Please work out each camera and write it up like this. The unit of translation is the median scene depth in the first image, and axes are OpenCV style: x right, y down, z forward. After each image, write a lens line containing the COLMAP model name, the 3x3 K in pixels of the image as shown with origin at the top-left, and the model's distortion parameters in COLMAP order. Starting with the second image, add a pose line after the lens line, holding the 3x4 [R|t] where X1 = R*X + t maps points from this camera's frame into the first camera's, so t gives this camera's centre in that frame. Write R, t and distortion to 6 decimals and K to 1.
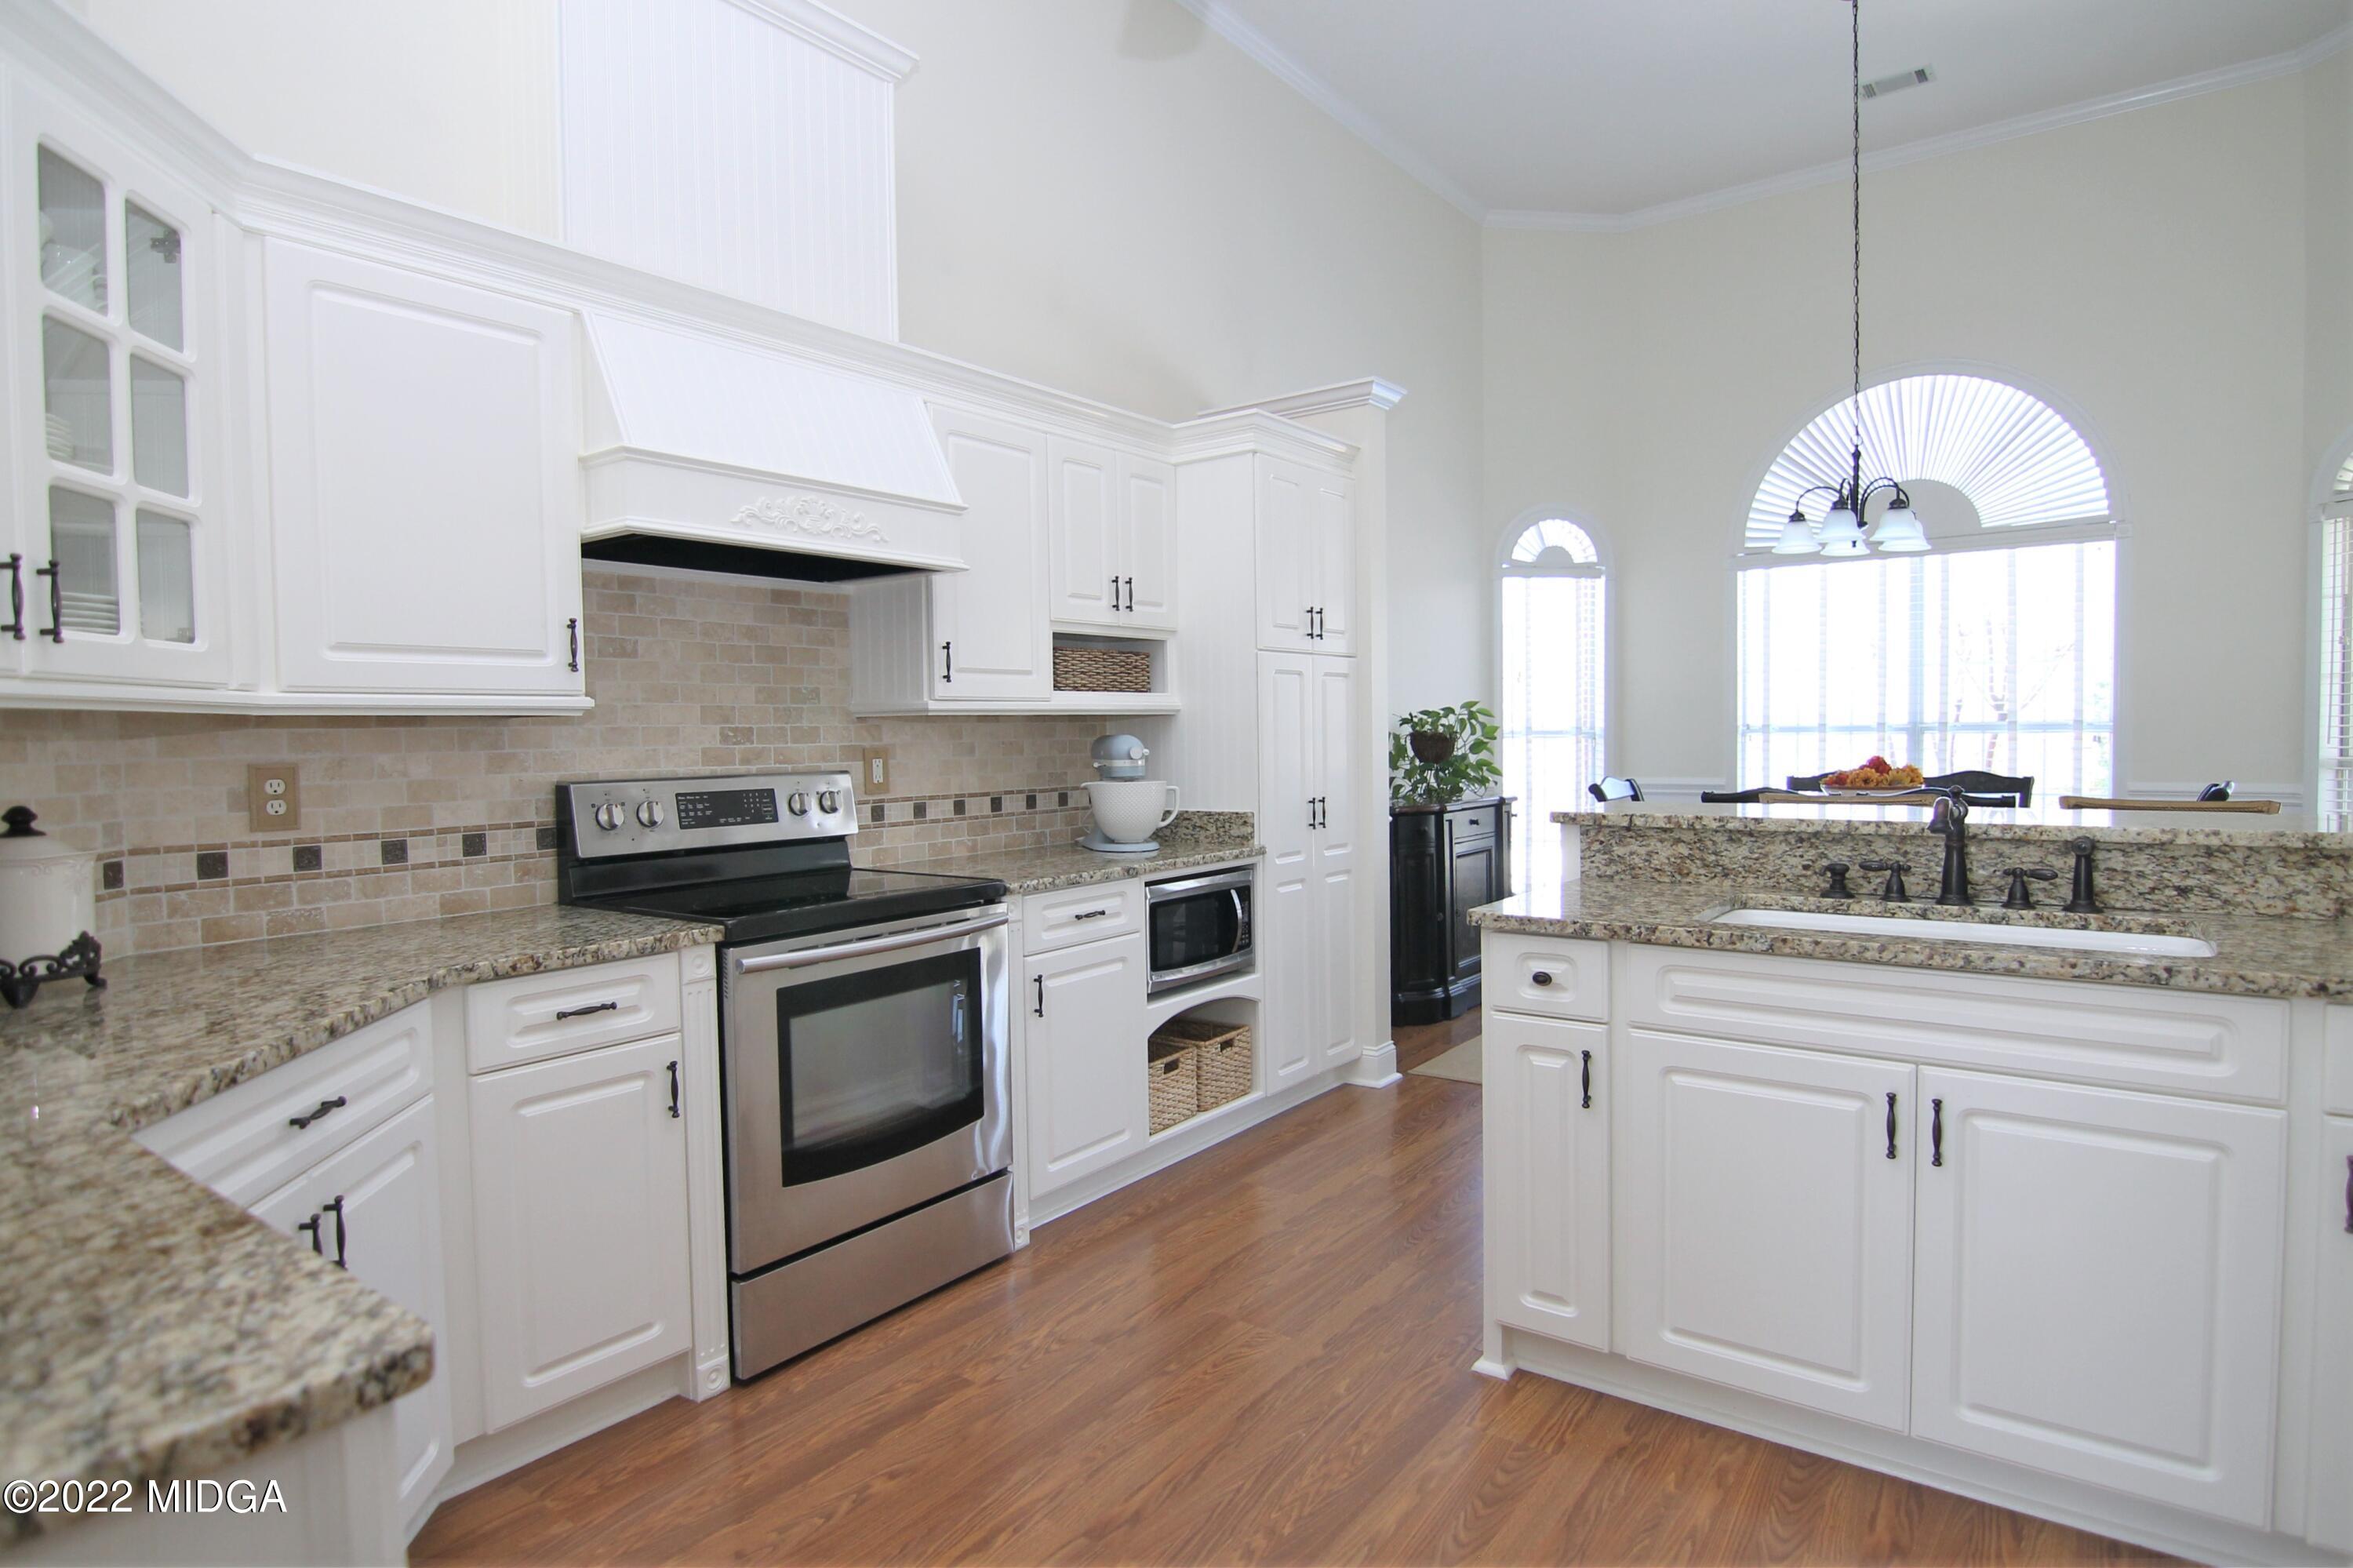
lens RADIAL K [[1276.0, 0, 1176.5], [0, 1276.0, 784.0], [0, 0, 1]] dist [-0.000702, -0.015589]
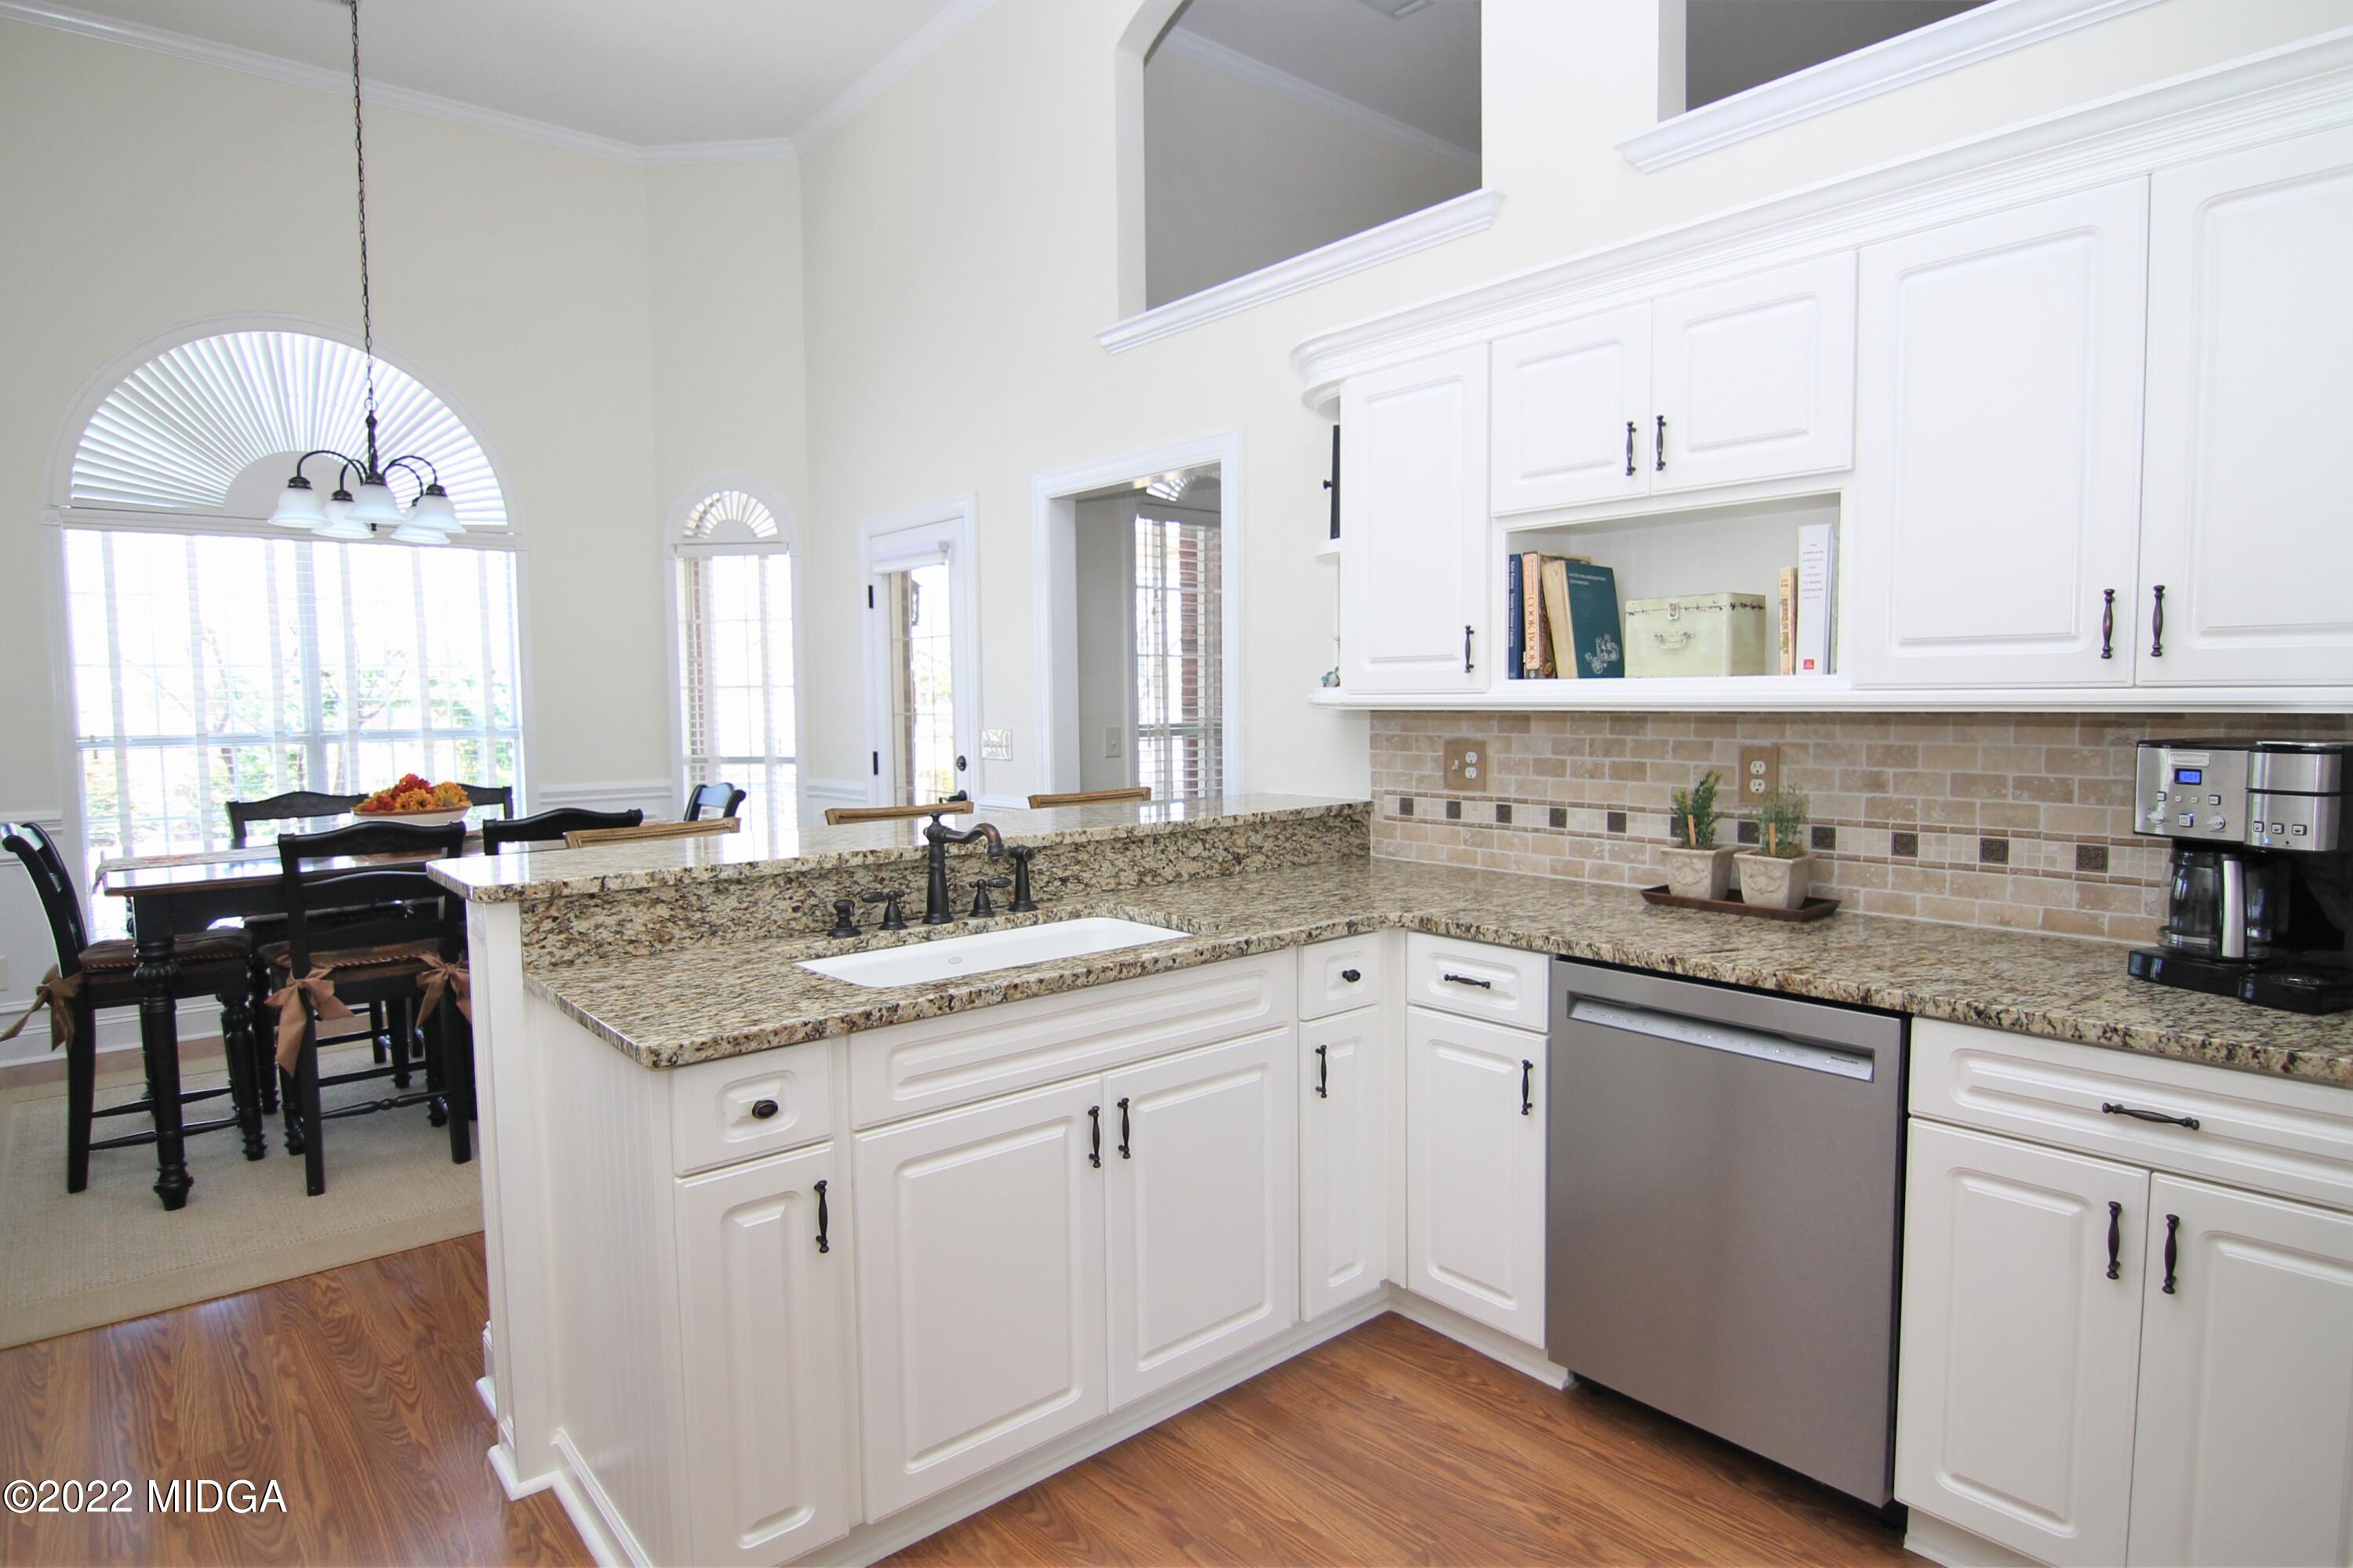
lens RADIAL K [[1276.0, 0, 1176.5], [0, 1276.0, 784.0], [0, 0, 1]] dist [-0.000702, -0.015589]
pose [[0.213455, -0.056812, 0.975300, -0.331325], [0.049202, 0.997666, 0.047346, -0.053523], [-0.975713, 0.037880, 0.215752, 0.516007]]
